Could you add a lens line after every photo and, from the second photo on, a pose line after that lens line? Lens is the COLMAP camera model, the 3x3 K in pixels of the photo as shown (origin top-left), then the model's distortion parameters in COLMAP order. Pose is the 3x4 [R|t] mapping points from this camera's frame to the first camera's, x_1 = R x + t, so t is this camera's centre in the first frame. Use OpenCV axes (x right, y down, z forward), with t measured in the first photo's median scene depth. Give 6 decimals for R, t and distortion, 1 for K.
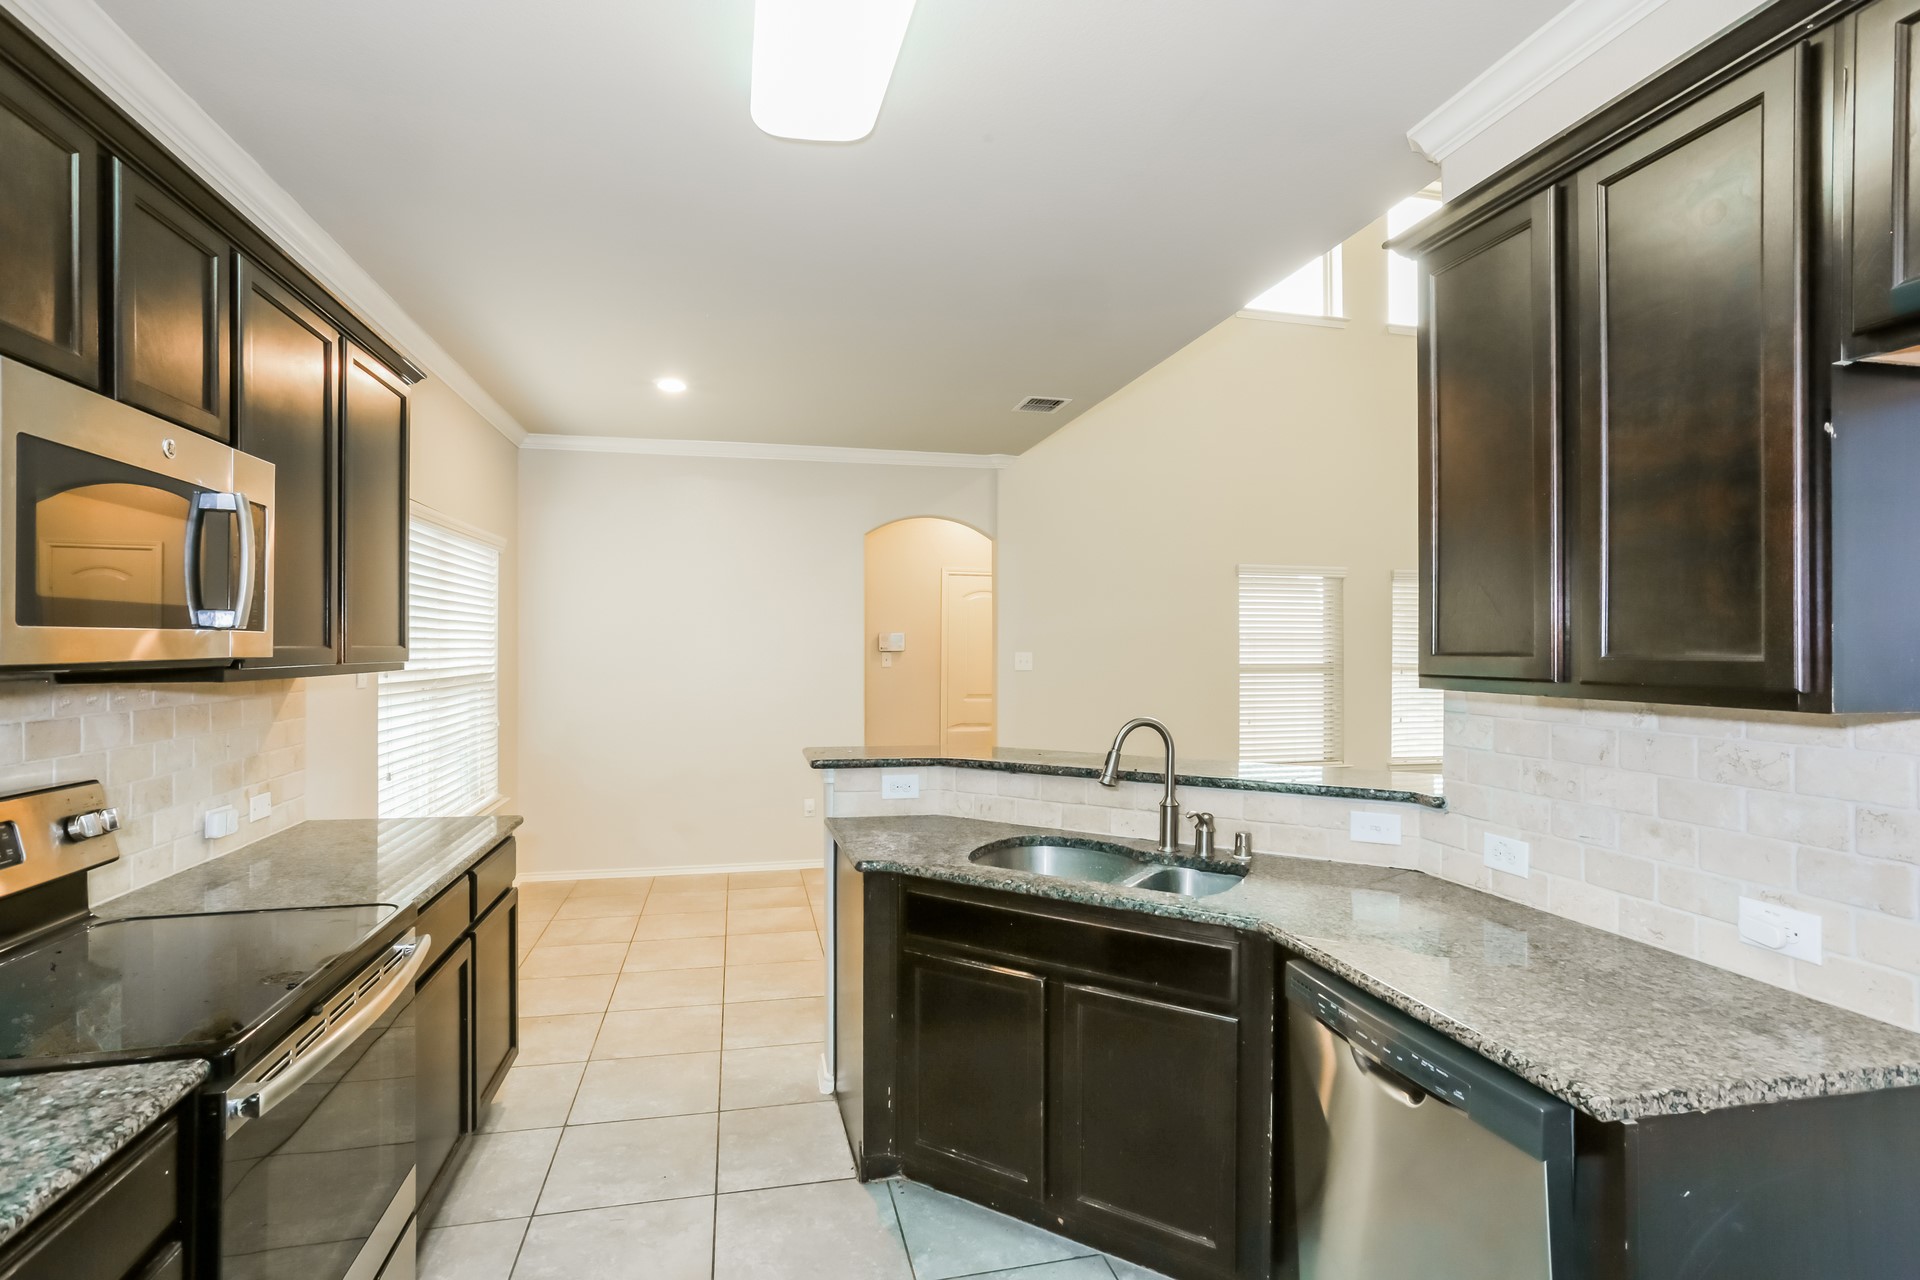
lens RADIAL K [[946.1, 0, 975.6], [0, 946.1, 652.8], [0, 0, 1]] dist [0.019716, 0.001381]
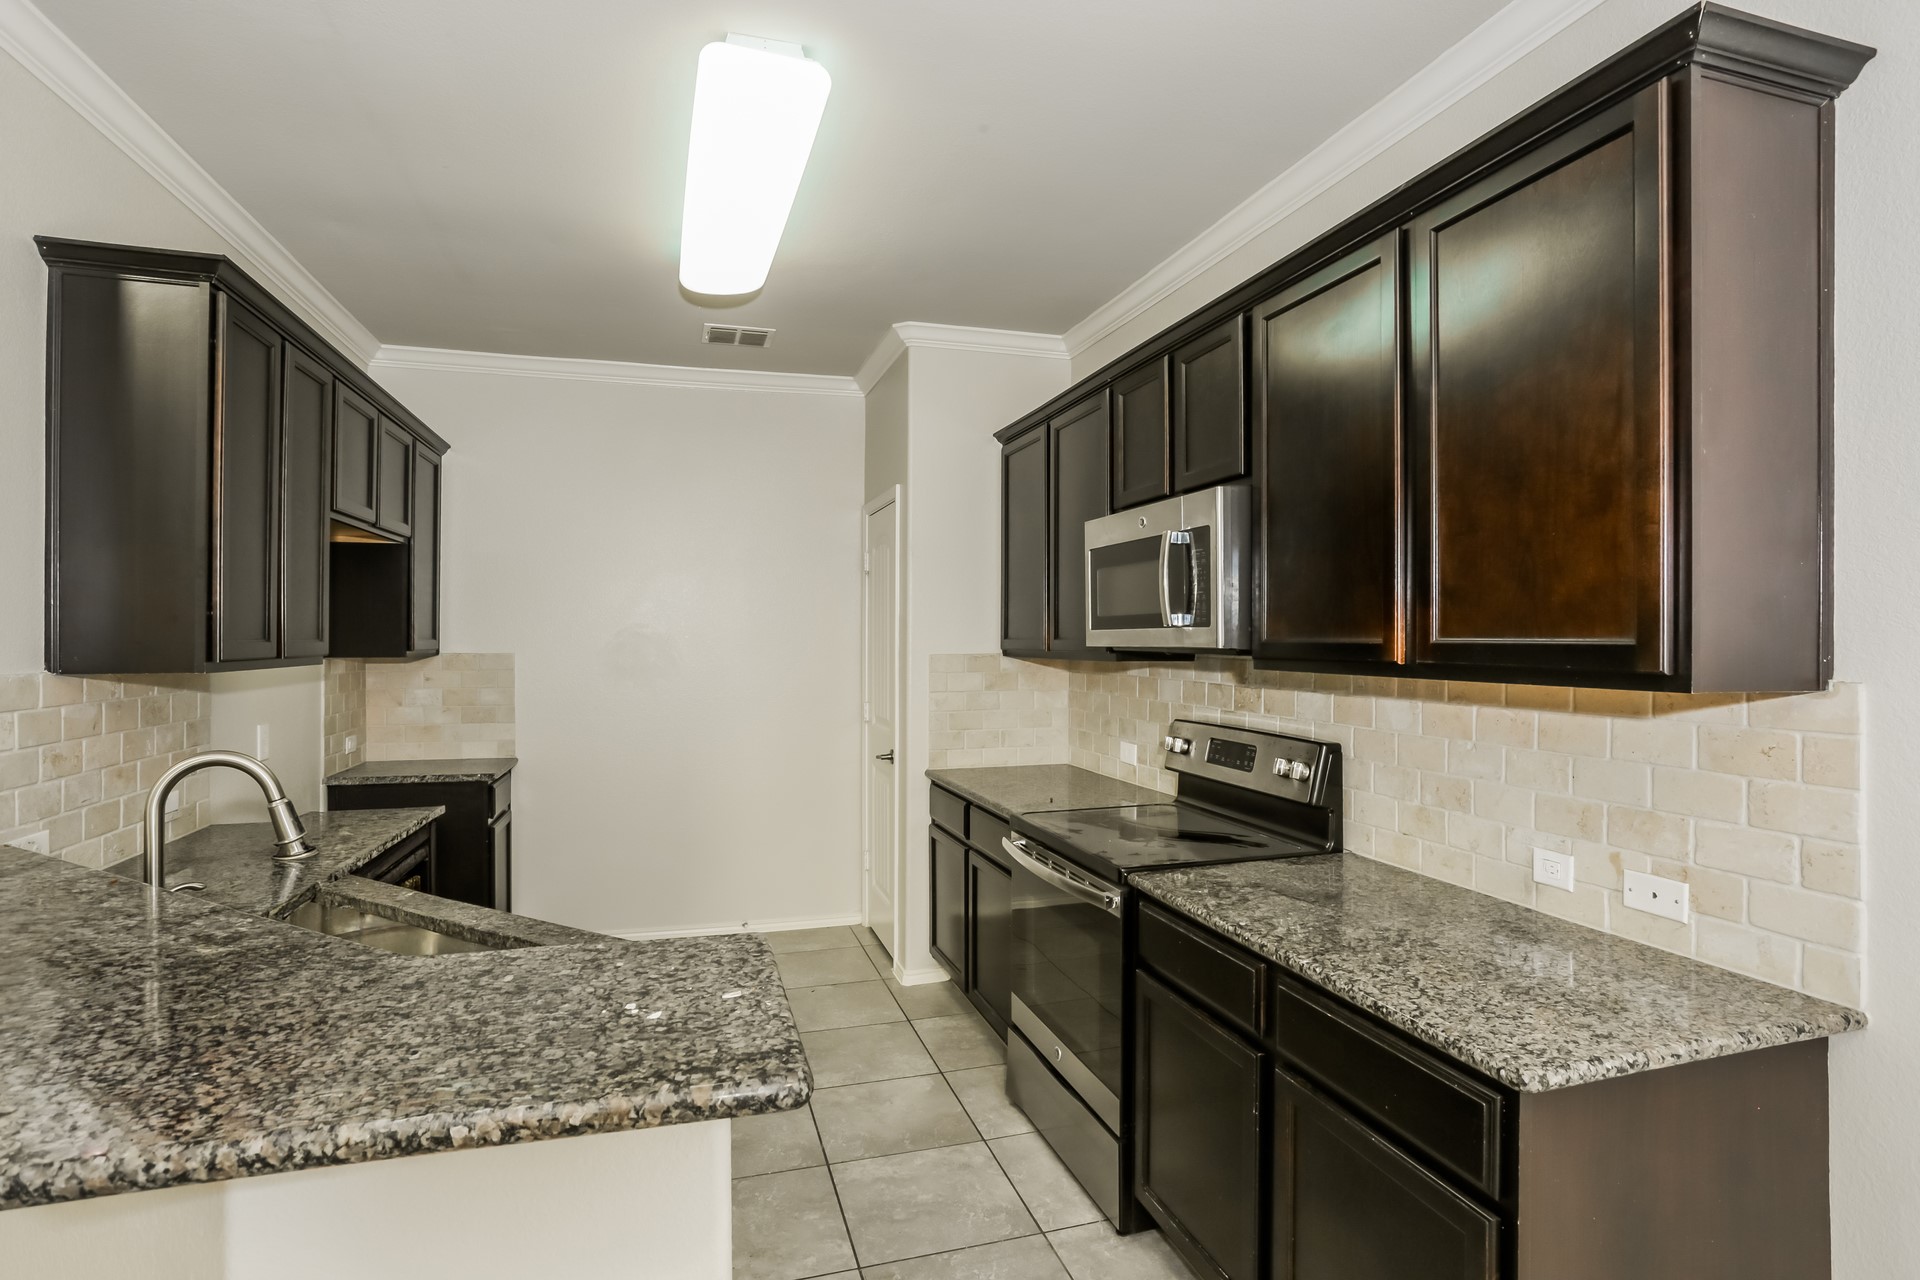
lens RADIAL K [[946.1, 0, 957.6], [0, 946.1, 632.8], [0, 0, 1]] dist [0.019716, 0.001381]
pose [[0.998739, -0.005799, 0.049877, 0.096834], [0.006417, 0.999905, -0.012234, 0.009747], [-0.049801, 0.012538, 0.998680, -0.403093]]
